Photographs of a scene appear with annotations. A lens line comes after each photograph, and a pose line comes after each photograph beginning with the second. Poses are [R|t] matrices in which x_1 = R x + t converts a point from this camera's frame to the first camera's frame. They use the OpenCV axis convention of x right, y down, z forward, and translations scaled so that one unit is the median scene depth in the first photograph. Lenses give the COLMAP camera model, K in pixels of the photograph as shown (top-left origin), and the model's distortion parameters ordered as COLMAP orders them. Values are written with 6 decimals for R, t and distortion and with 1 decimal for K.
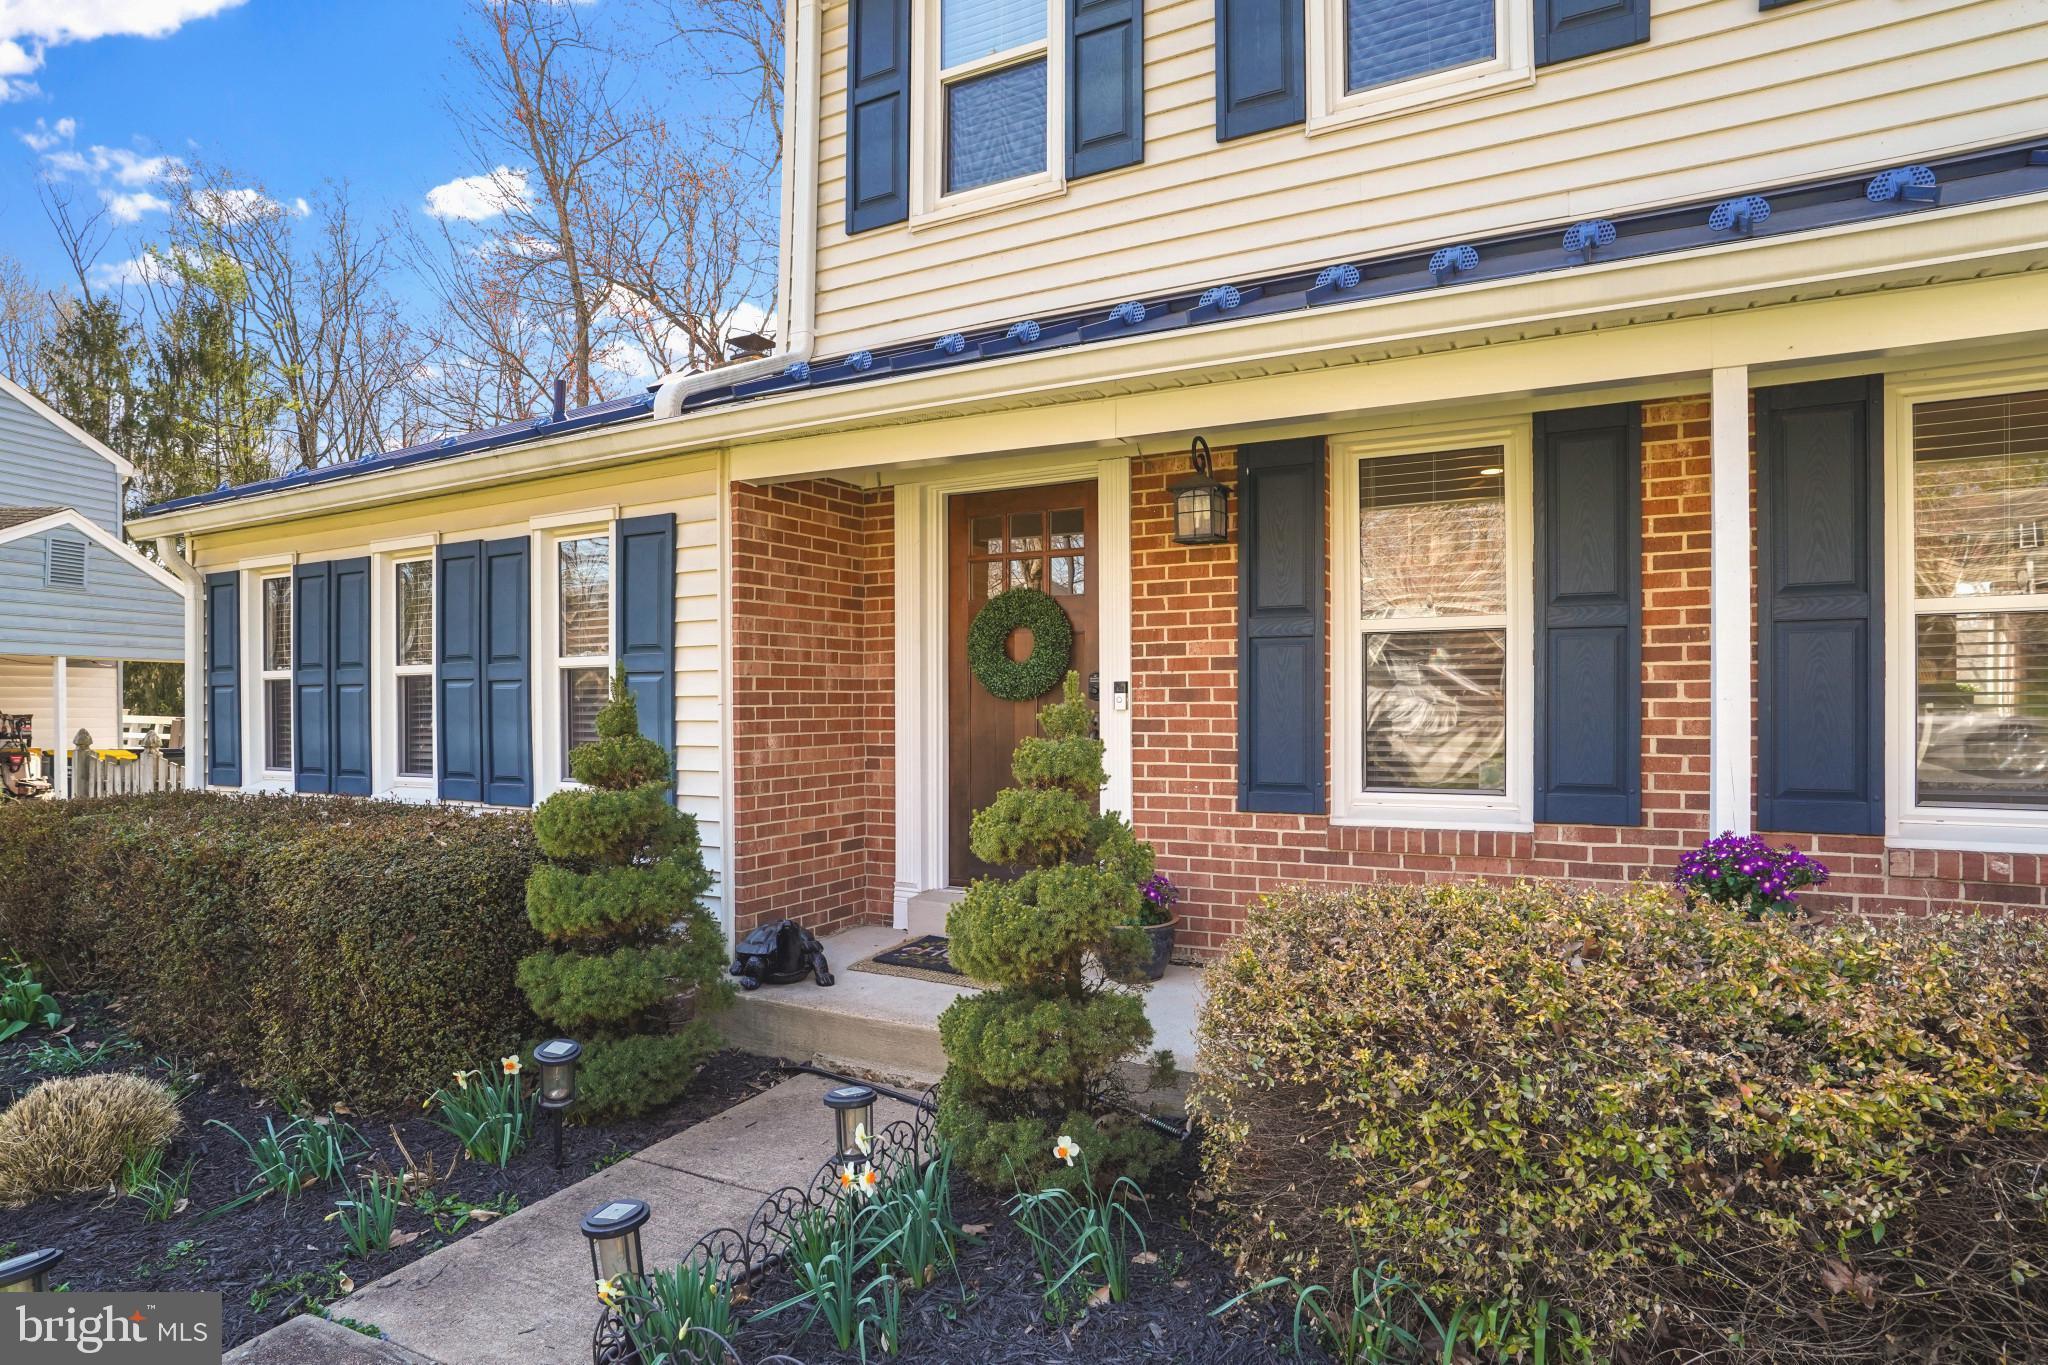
lens RADIAL K [[1065.9, 0, 1031.9], [0, 1065.9, 711.2], [0, 0, 1]] dist [-0.056147, 0.018767]
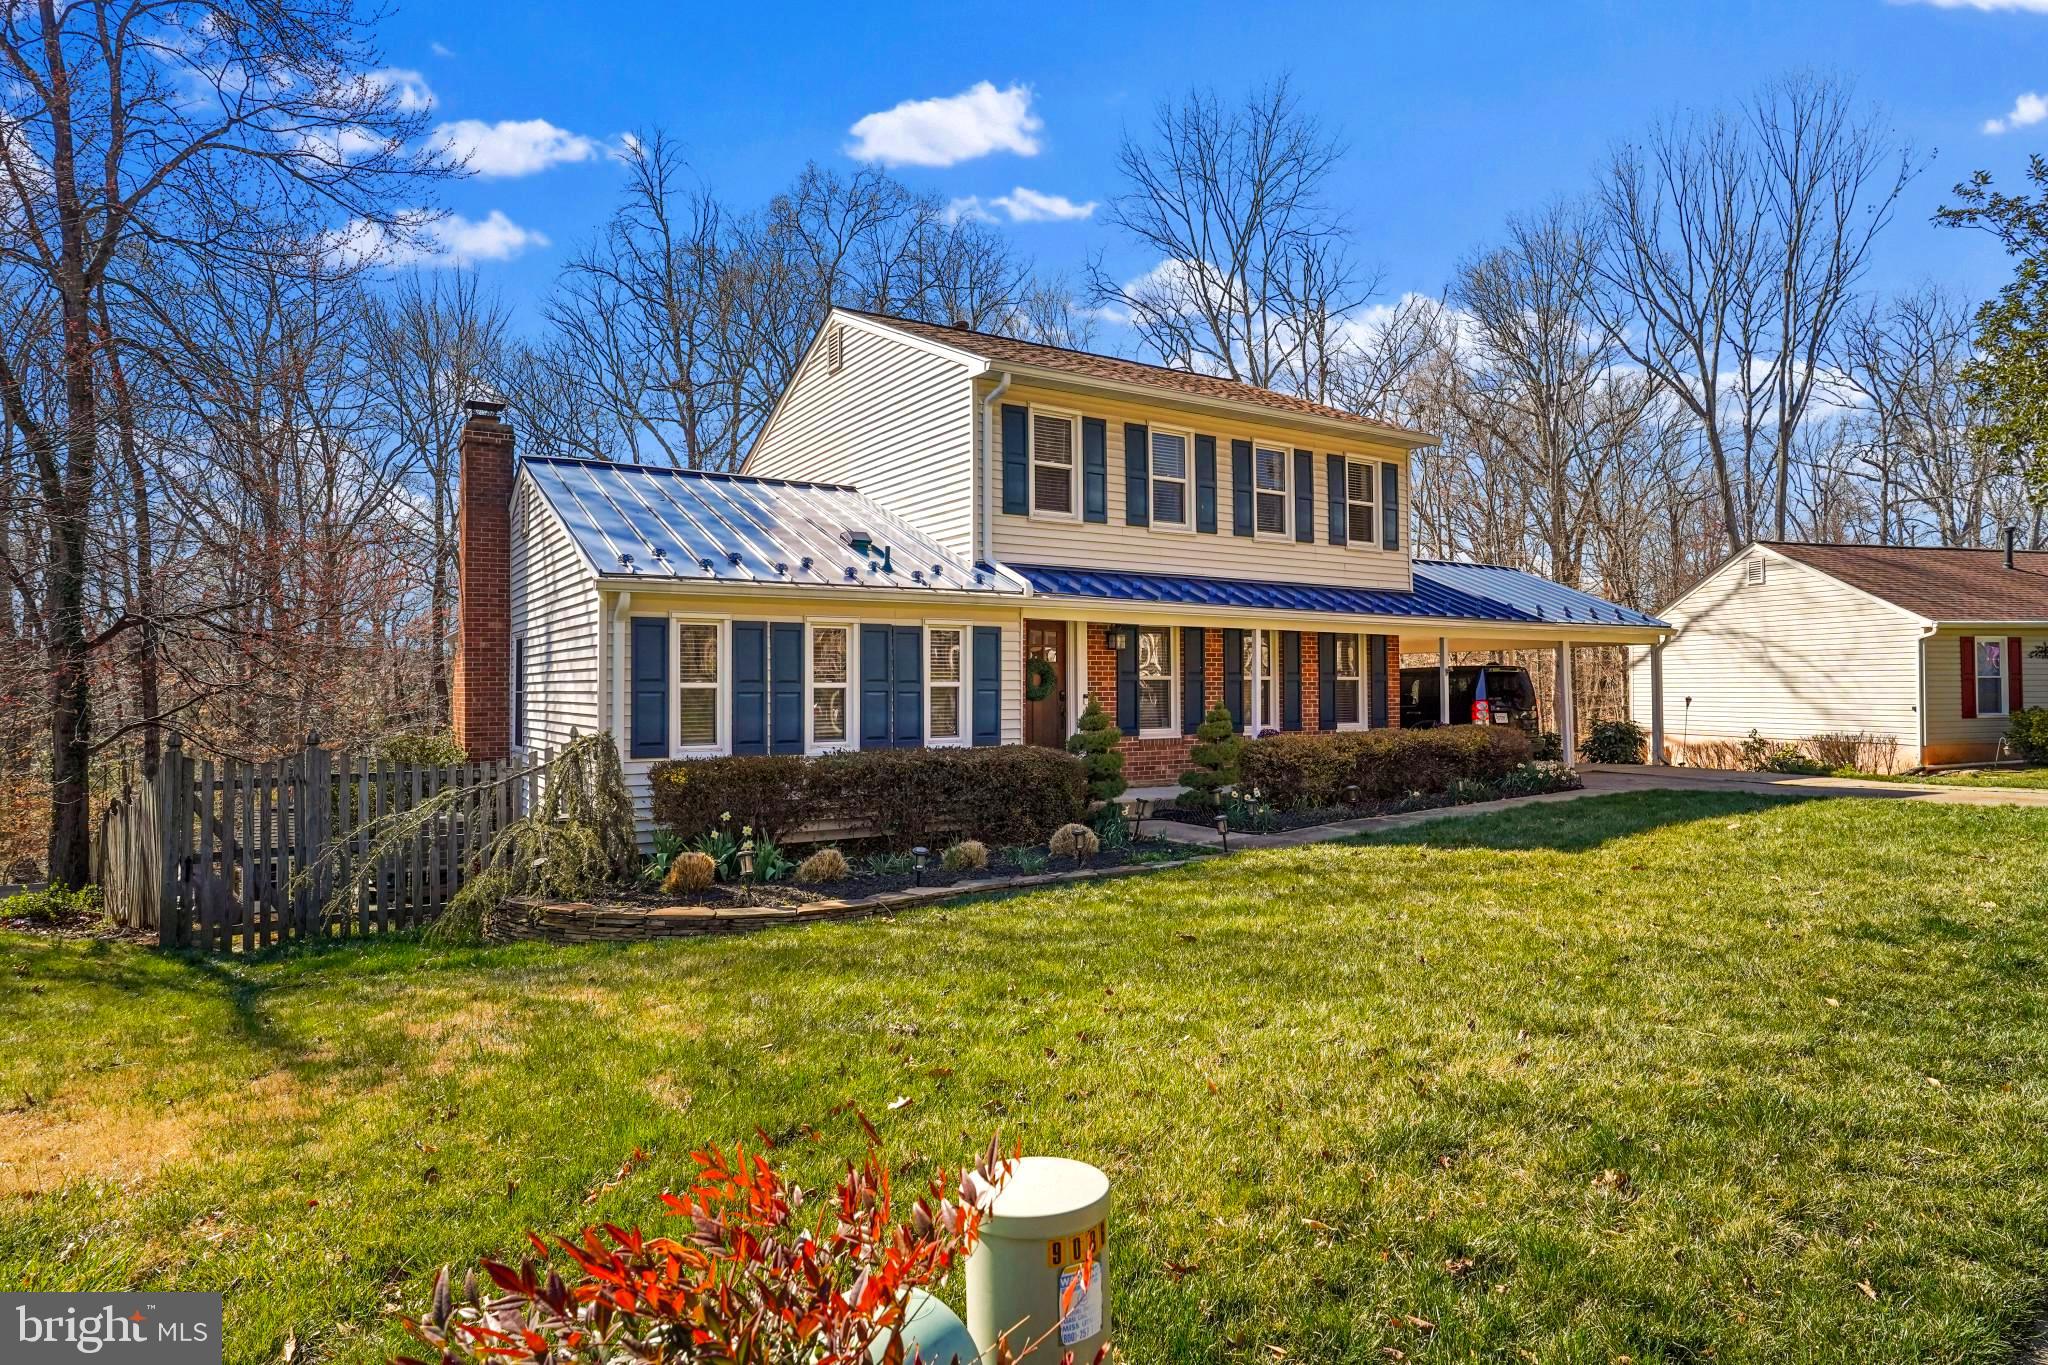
lens RADIAL K [[1079.6, 0, 1024.2], [0, 1079.6, 675.7], [0, 0, 1]] dist [-0.070241, 0.043219]
pose [[0.524034, 0.015453, 0.851557, -2.647762], [0.003234, 0.999792, -0.020133, -0.021244], [-0.851691, 0.013304, 0.523875, -0.419600]]
